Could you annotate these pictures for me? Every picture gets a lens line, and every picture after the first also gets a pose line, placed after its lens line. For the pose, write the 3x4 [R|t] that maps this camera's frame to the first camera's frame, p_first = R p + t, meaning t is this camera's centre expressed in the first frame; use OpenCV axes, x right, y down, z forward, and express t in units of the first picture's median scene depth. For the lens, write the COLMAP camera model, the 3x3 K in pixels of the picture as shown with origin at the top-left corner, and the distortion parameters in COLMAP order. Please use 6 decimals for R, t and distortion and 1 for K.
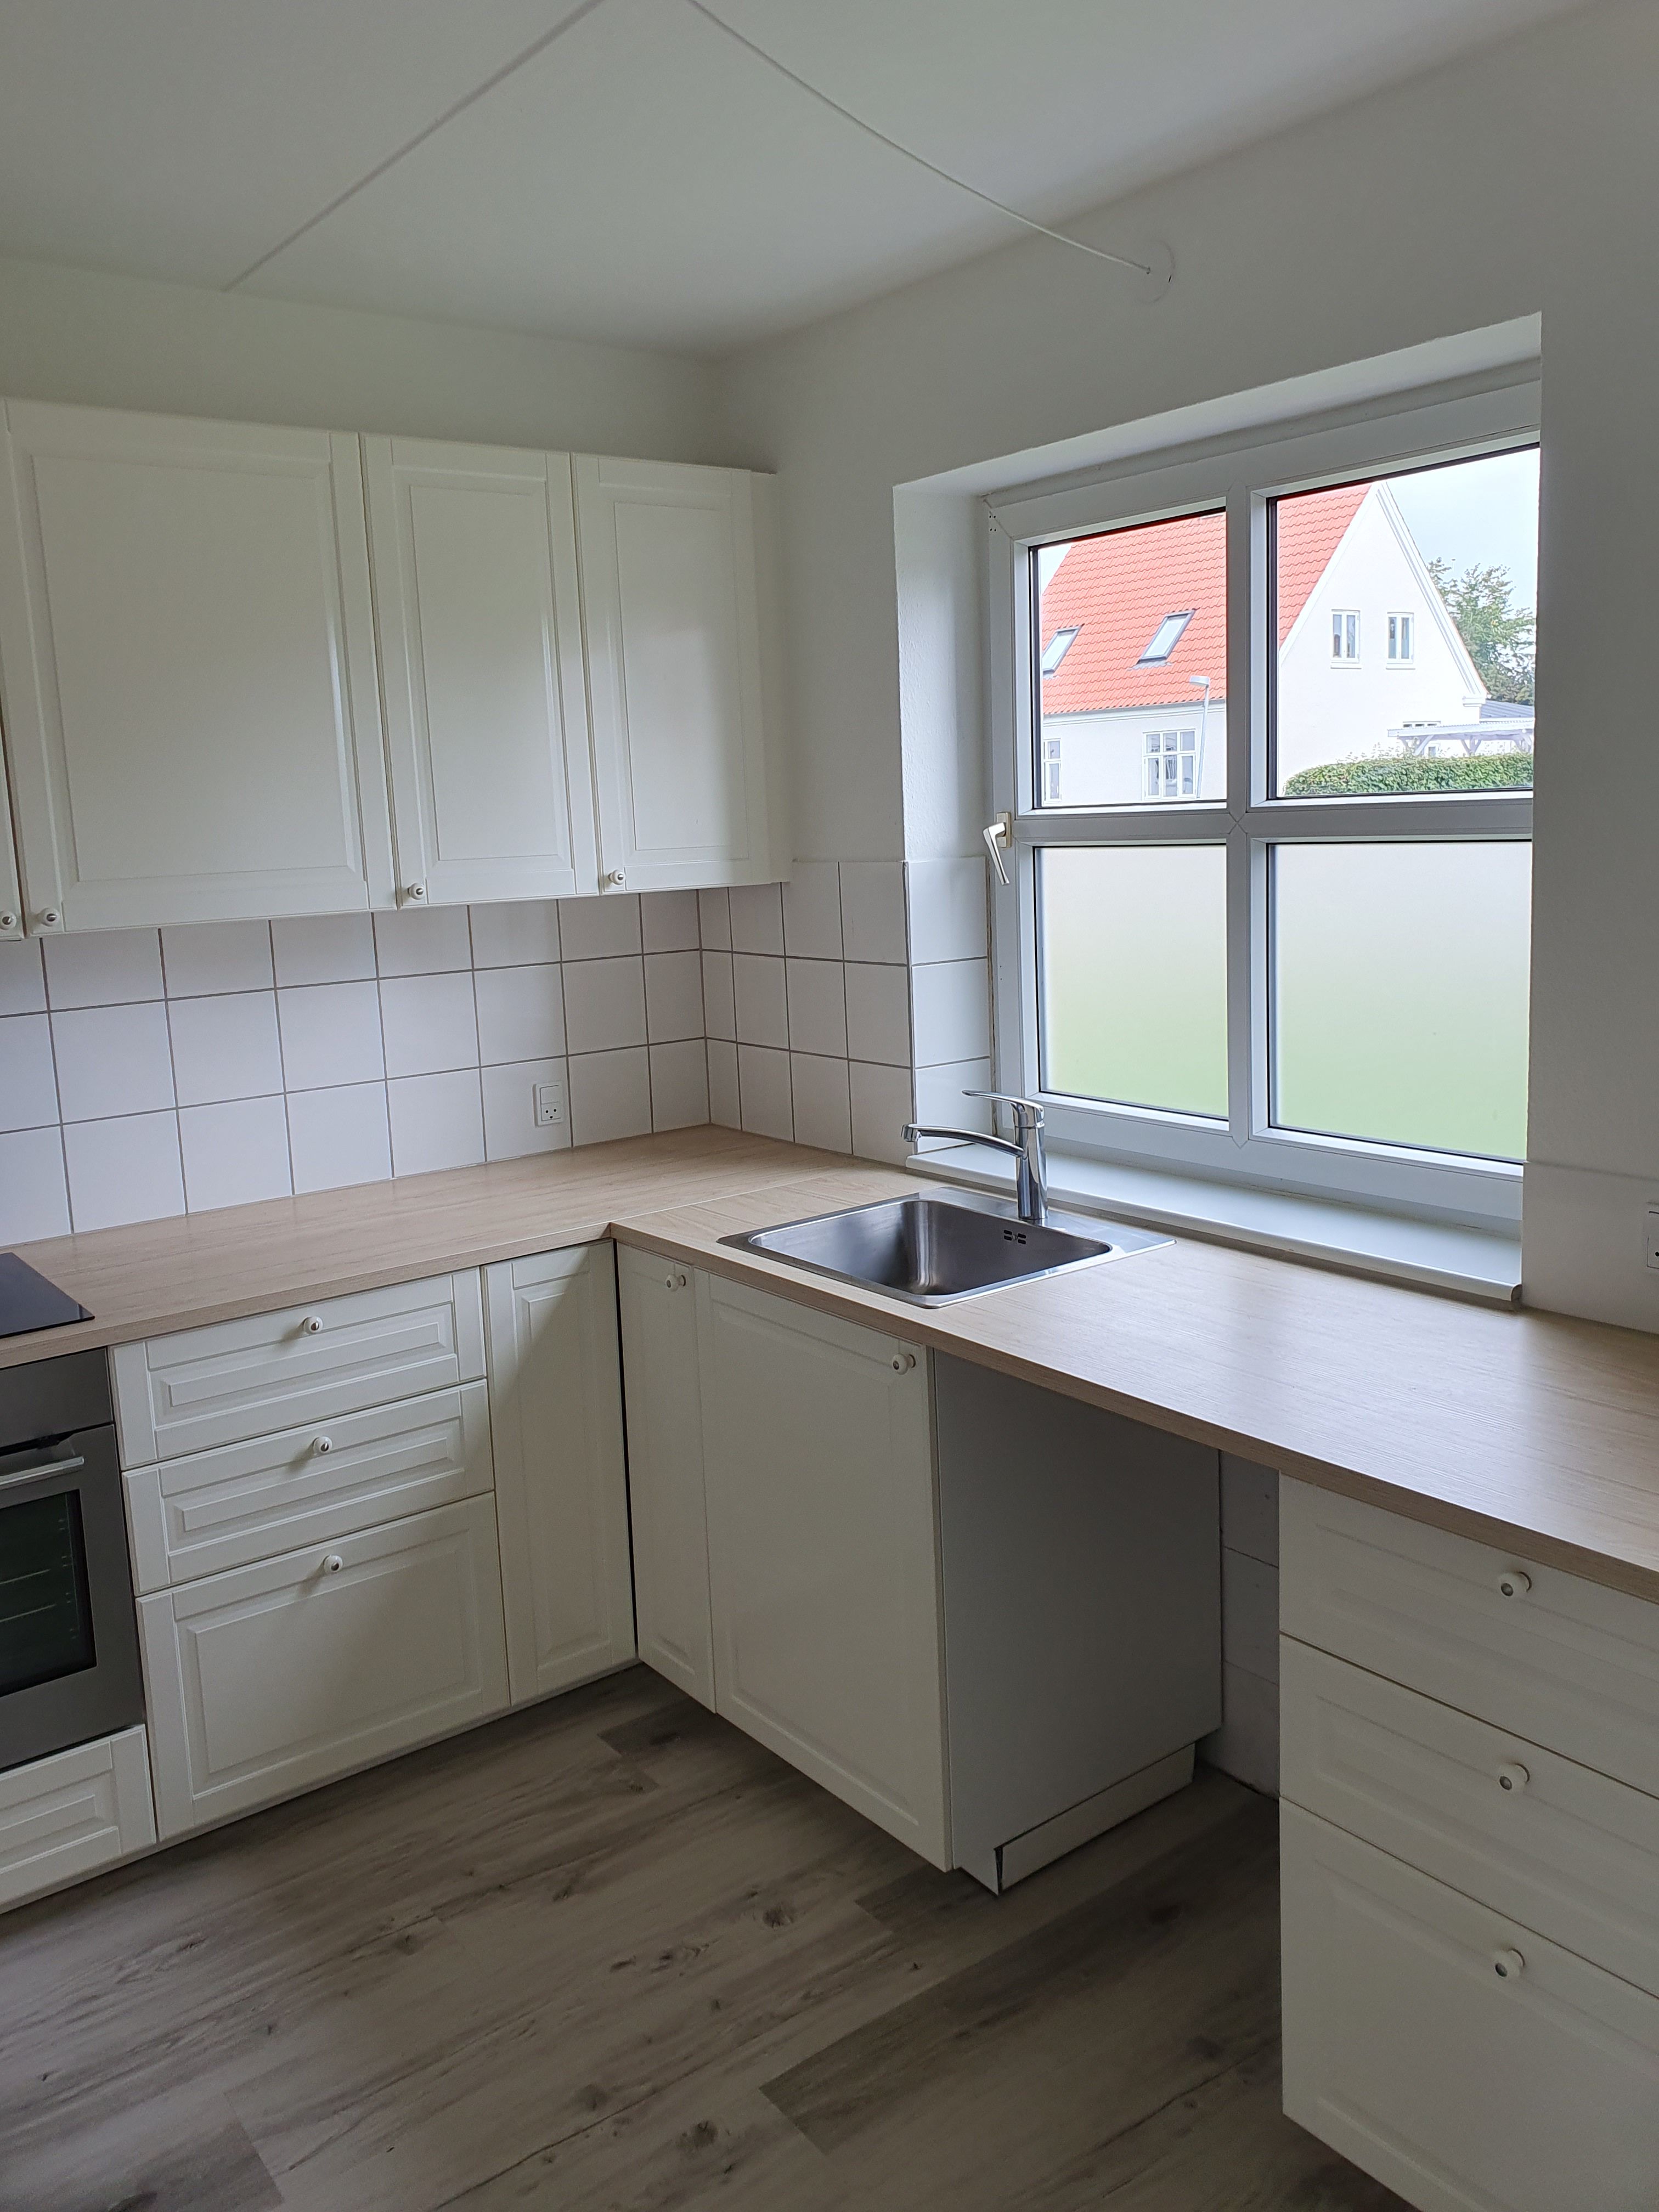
lens RADIAL K [[1663.8, 0, 830.2], [0, 1663.8, 1069.0], [0, 0, 1]] dist [-0.044181, 0.004812]
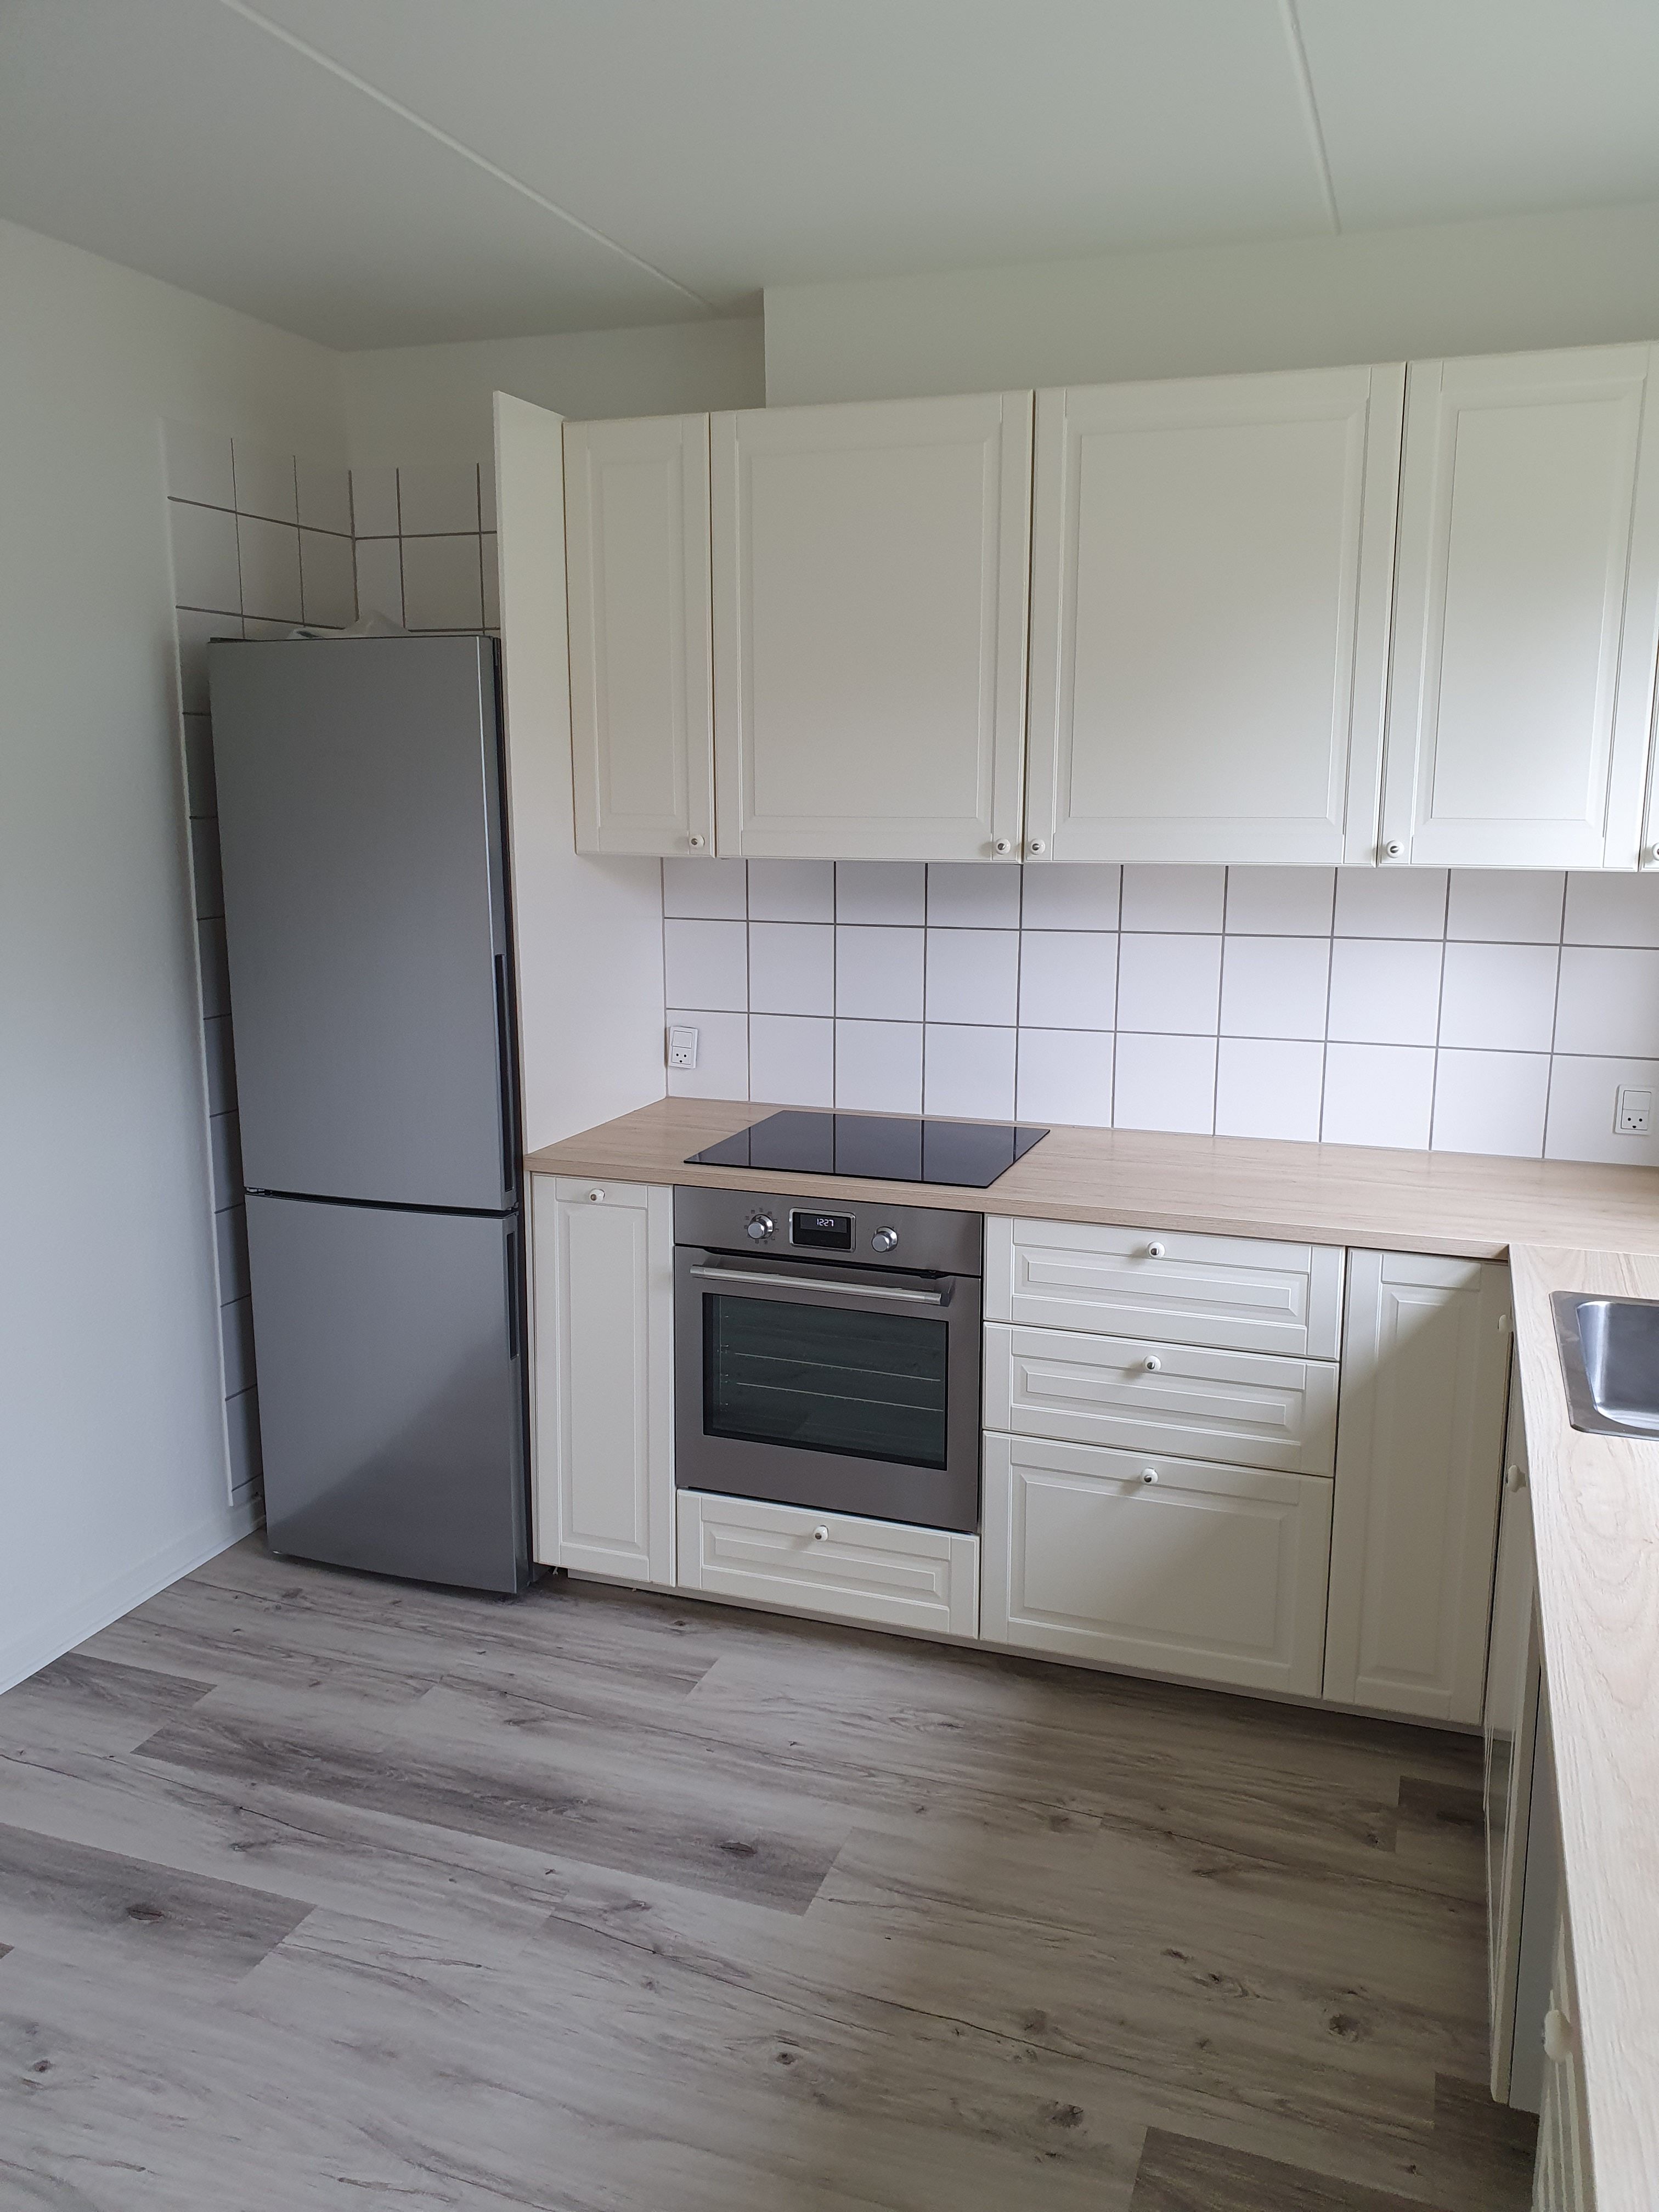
lens RADIAL K [[1674.0, 0, 829.5], [0, 1674.0, 1106.0], [0, 0, 1]] dist [-0.061651, 0.034816]
pose [[0.522324, 0.207883, -0.827020, 0.449532], [-0.154121, 0.976872, 0.148212, -0.062082], [0.838704, 0.050047, 0.542283, 0.251030]]
